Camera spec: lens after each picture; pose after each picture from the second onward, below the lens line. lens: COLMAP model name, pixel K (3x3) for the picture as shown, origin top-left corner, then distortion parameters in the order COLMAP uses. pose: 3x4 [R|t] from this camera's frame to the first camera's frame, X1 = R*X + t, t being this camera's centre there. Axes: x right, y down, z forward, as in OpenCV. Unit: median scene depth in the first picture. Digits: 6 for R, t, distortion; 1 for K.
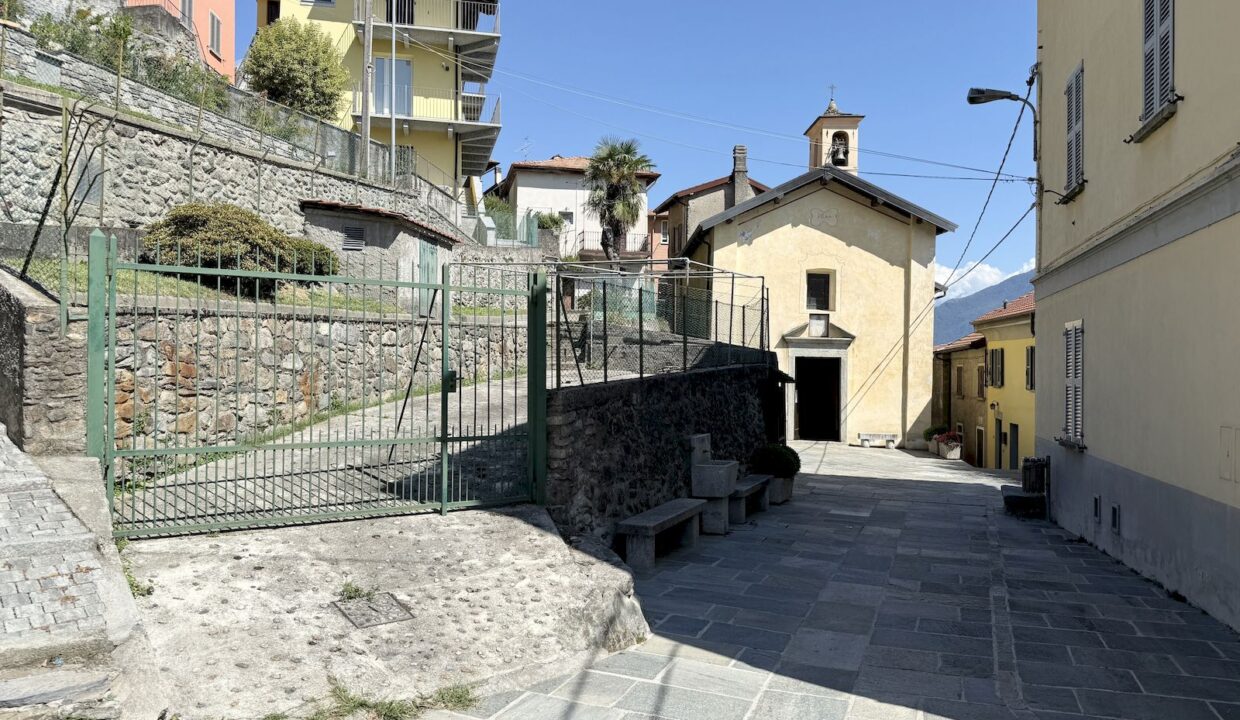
lens RADIAL K [[894.1, 0, 620.0], [0, 894.1, 360.0], [0, 0, 1]] dist [0.182652, -0.261838]
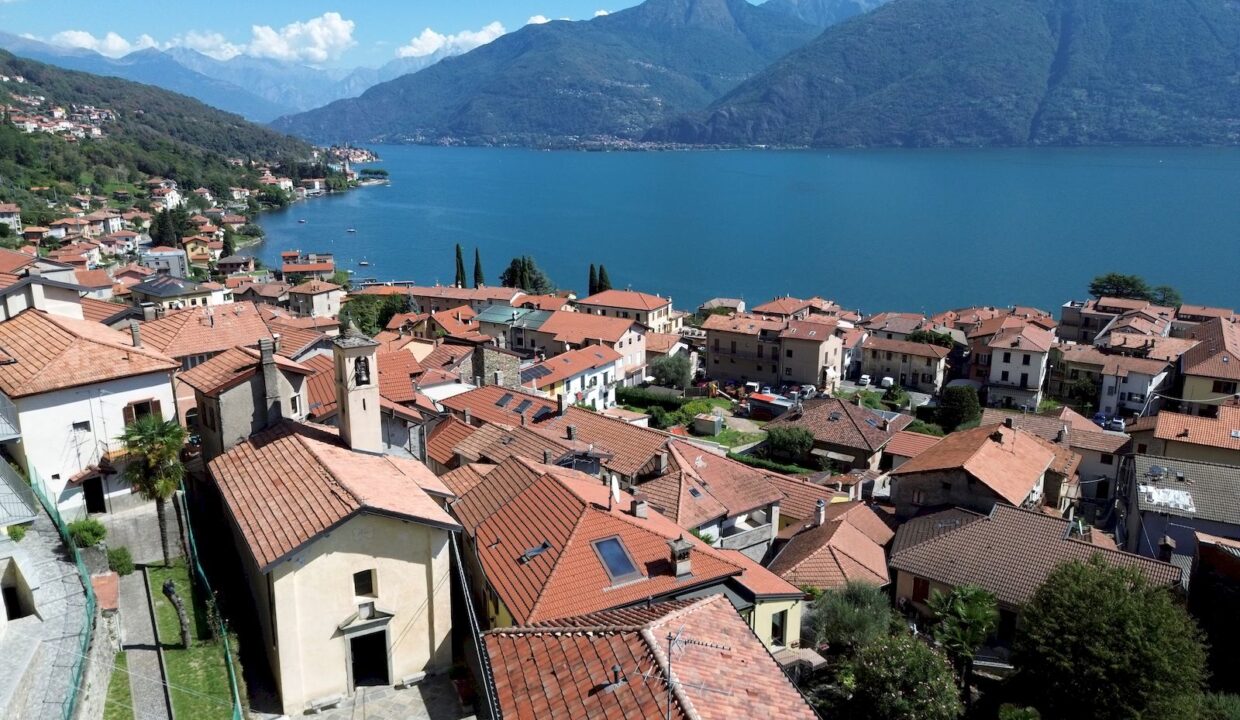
lens RADIAL K [[903.5, 0, 627.5], [0, 903.5, 361.1], [0, 0, 1]] dist [0.111377, -0.096805]
pose [[0.860794, -0.138965, 0.489615, -0.049372], [0.008126, 0.965632, 0.259785, -0.717257], [-0.508889, -0.219643, 0.832339, -0.198096]]
